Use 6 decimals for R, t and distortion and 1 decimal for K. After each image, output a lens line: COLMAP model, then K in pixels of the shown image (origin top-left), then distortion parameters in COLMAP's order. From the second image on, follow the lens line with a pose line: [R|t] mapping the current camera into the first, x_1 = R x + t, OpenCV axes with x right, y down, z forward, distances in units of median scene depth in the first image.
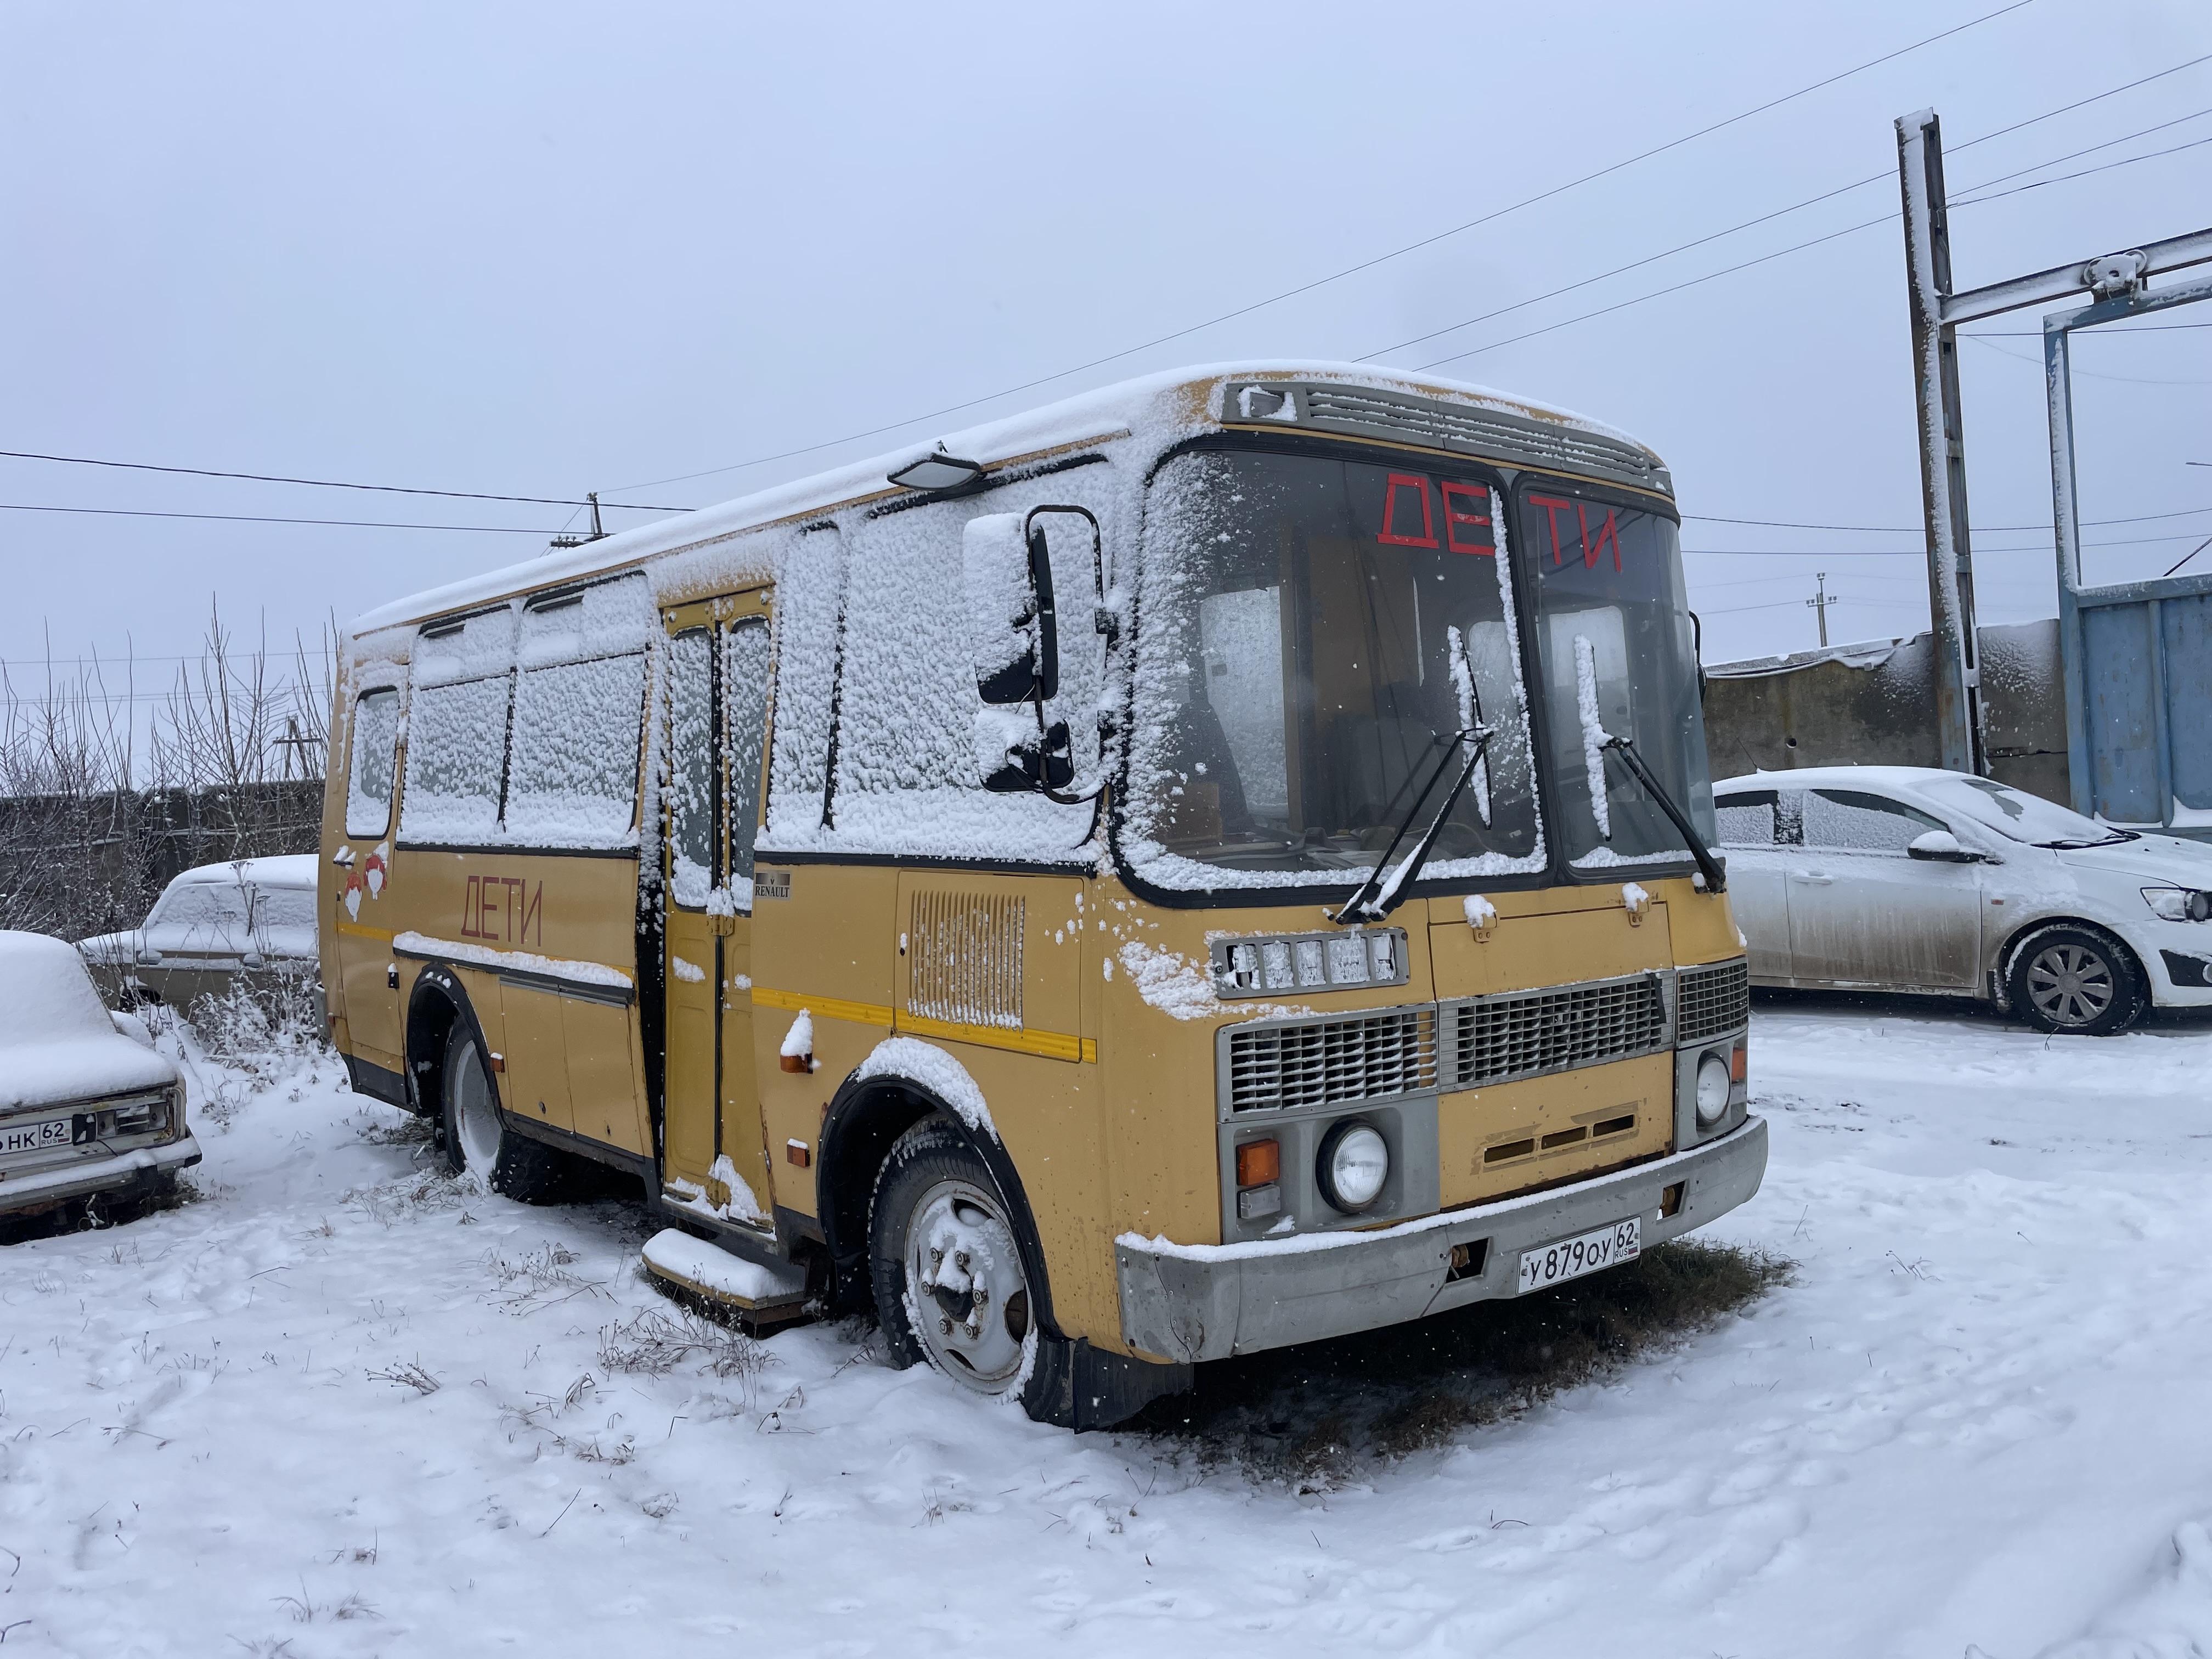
lens RADIAL K [[1689.1, 0, 1091.8], [0, 1689.1, 826.9], [0, 0, 1]] dist [0.050977, -0.060019]
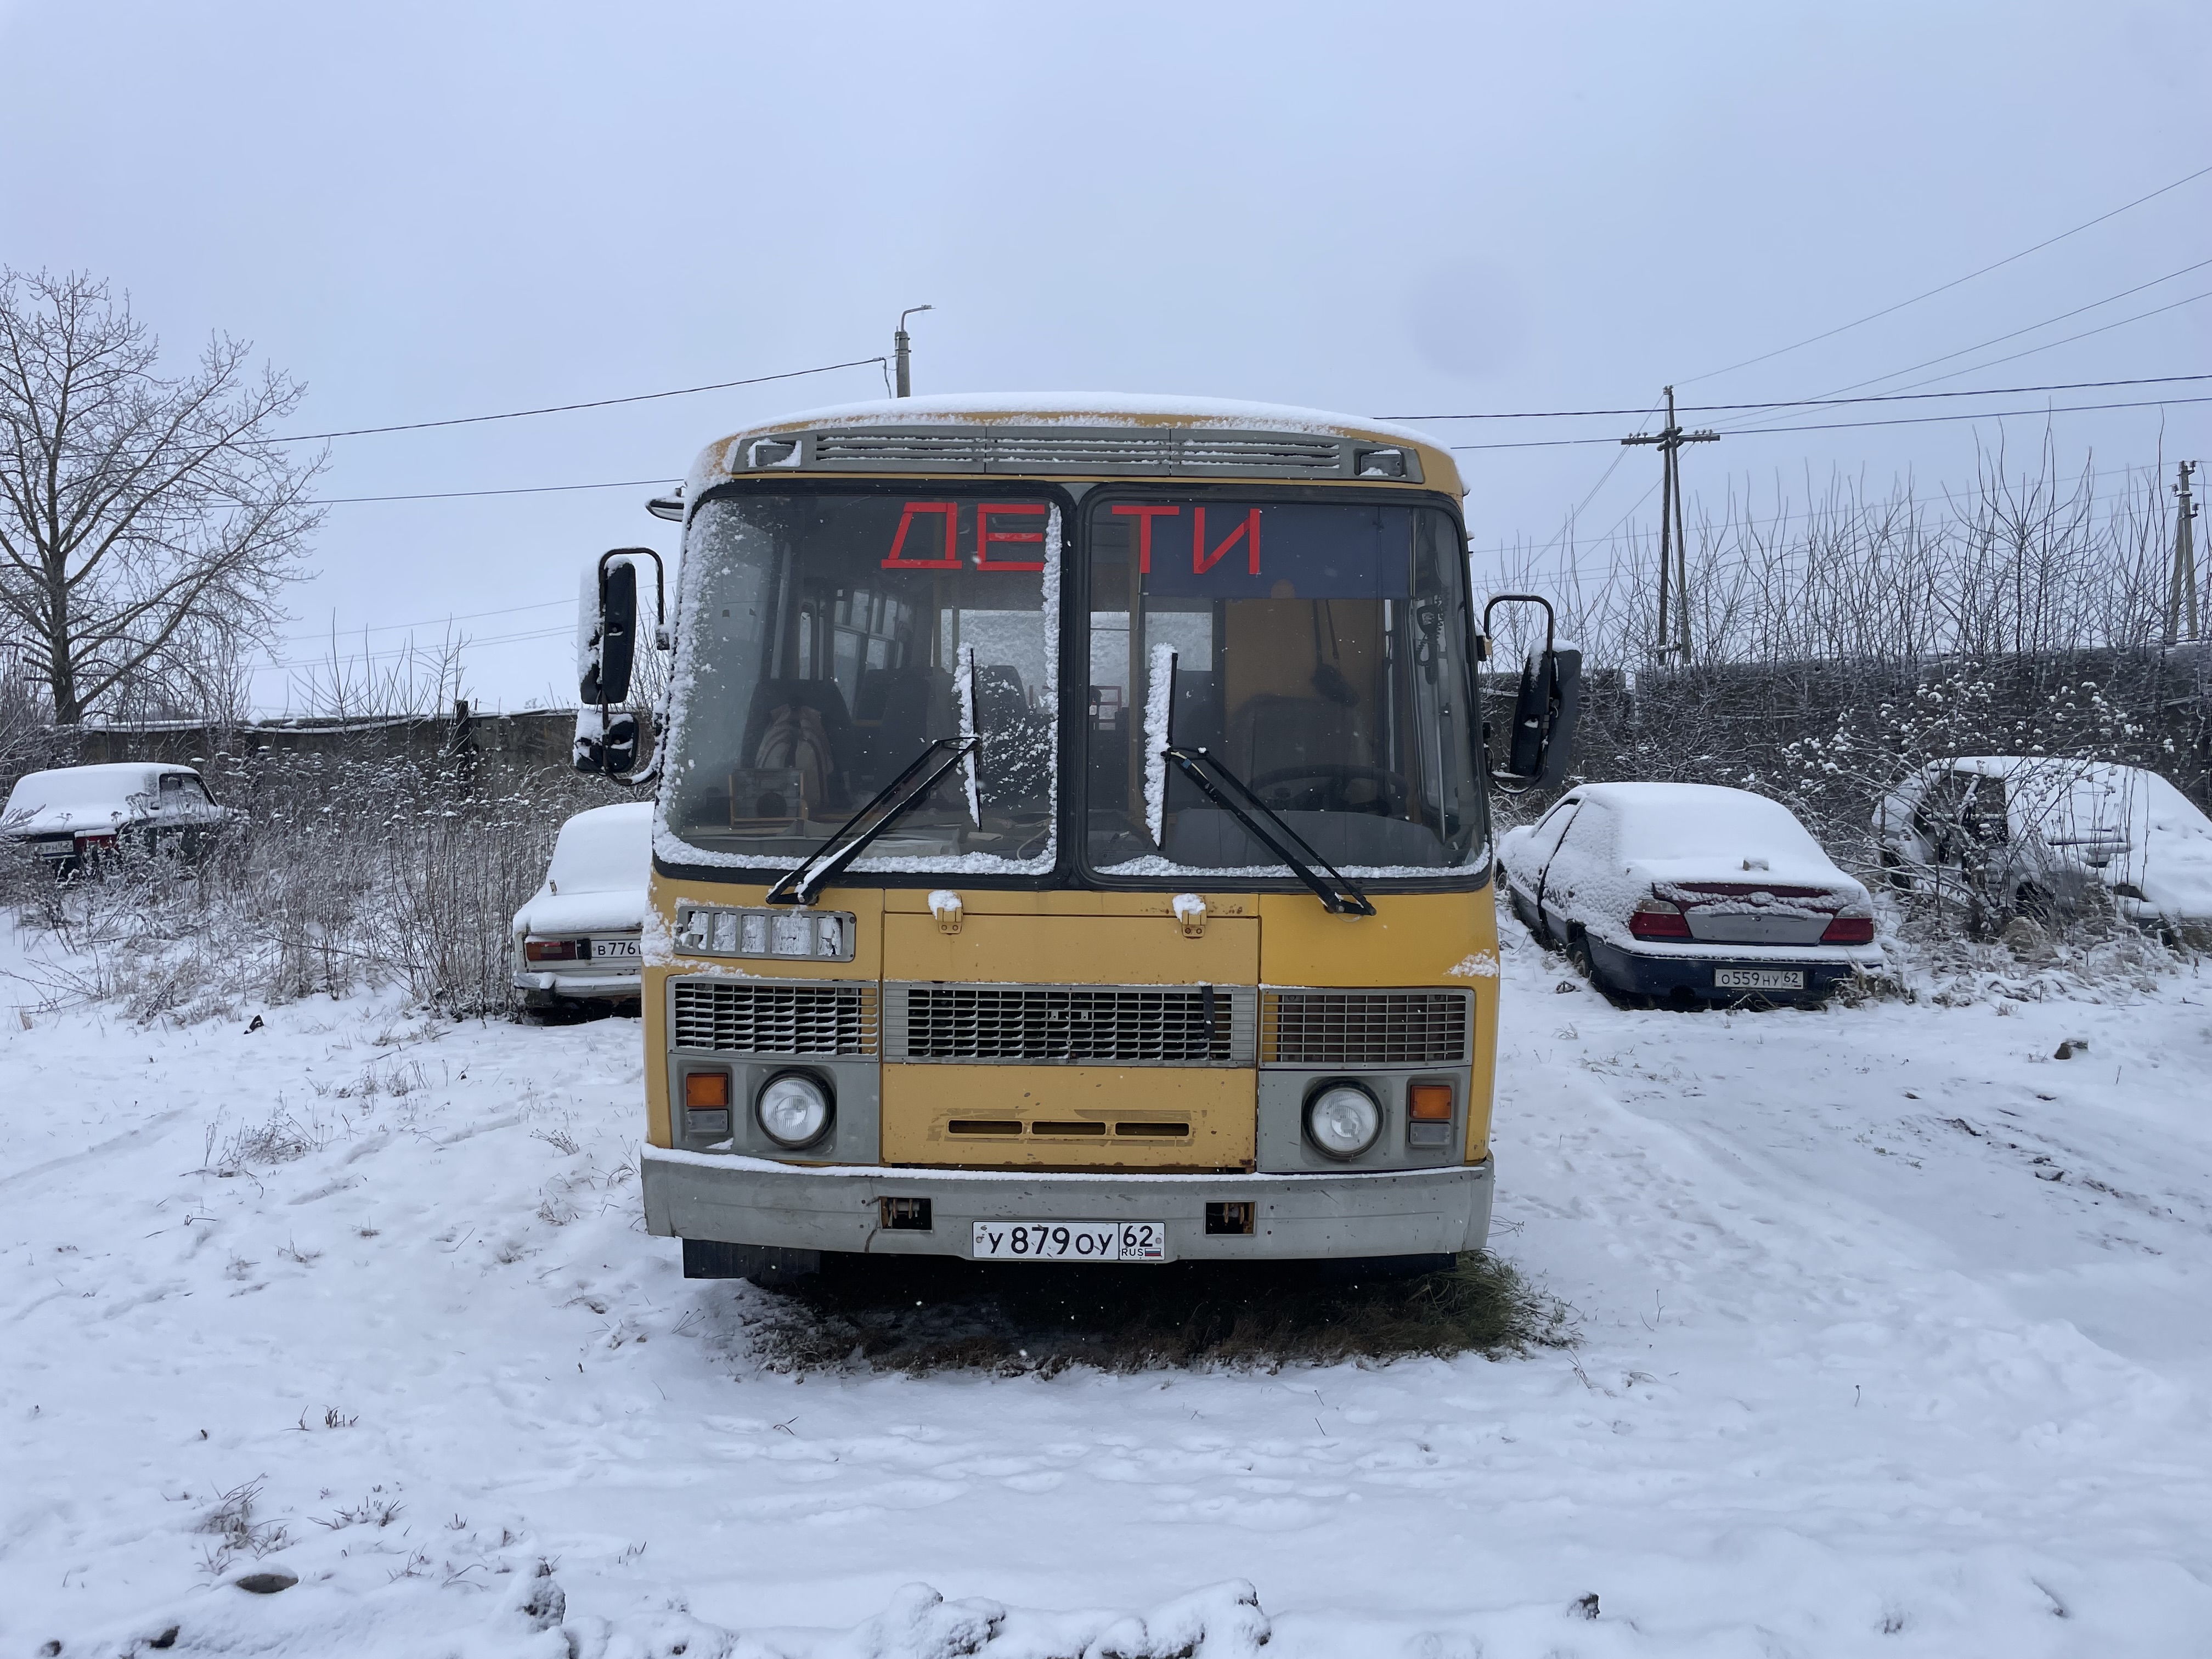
lens RADIAL K [[1689.1, 0, 1101.9], [0, 1689.1, 812.8], [0, 0, 1]] dist [0.050977, -0.060019]
pose [[0.772516, 0.079811, -0.629960, 1.021185], [-0.039001, 0.996160, 0.078380, -0.102632], [0.633797, -0.035981, 0.772662, 0.230690]]
